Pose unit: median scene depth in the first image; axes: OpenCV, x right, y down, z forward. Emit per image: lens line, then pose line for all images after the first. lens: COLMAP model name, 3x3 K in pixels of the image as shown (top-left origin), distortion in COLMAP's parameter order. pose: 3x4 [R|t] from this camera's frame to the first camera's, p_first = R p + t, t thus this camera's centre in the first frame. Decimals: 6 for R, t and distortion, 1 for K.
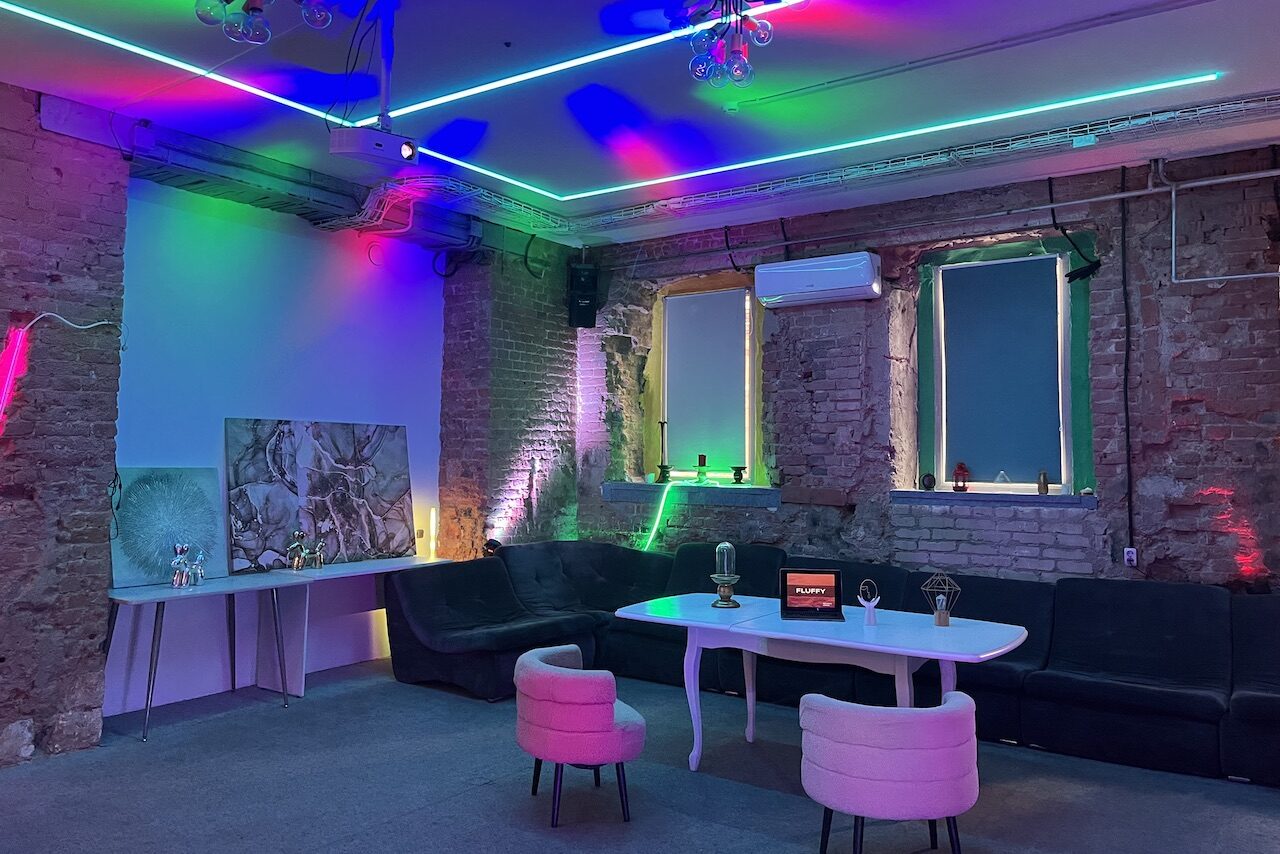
lens RADIAL K [[932.5, 0, 641.8], [0, 932.5, 431.9], [0, 0, 1]] dist [-0.042021, -0.006591]
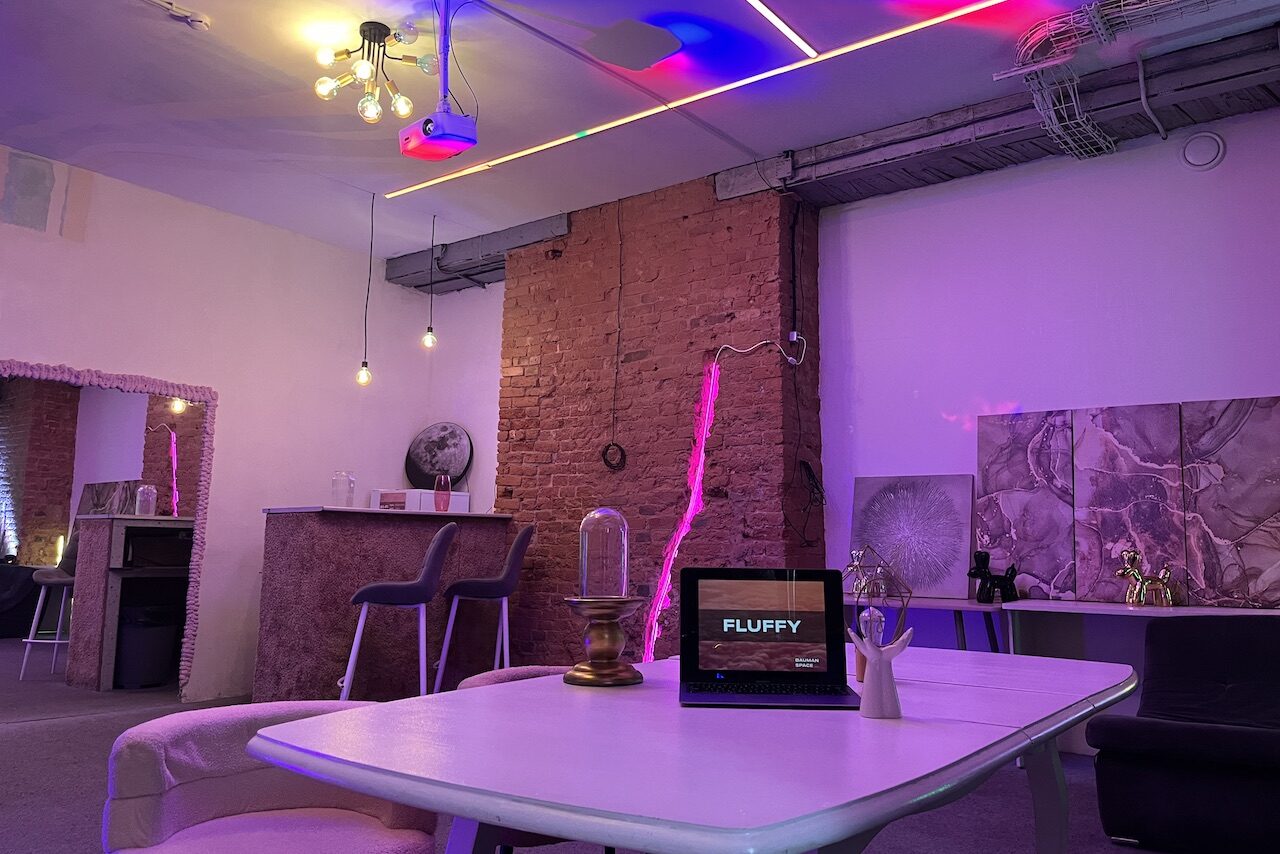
lens RADIAL K [[932.5, 0, 642.0], [0, 932.5, 417.9], [0, 0, 1]] dist [-0.042021, -0.006591]
pose [[-0.056377, -0.140778, -0.988435, 0.408835], [0.012737, 0.989827, -0.141703, 0.100549], [0.998328, -0.020579, -0.054010, 0.695219]]
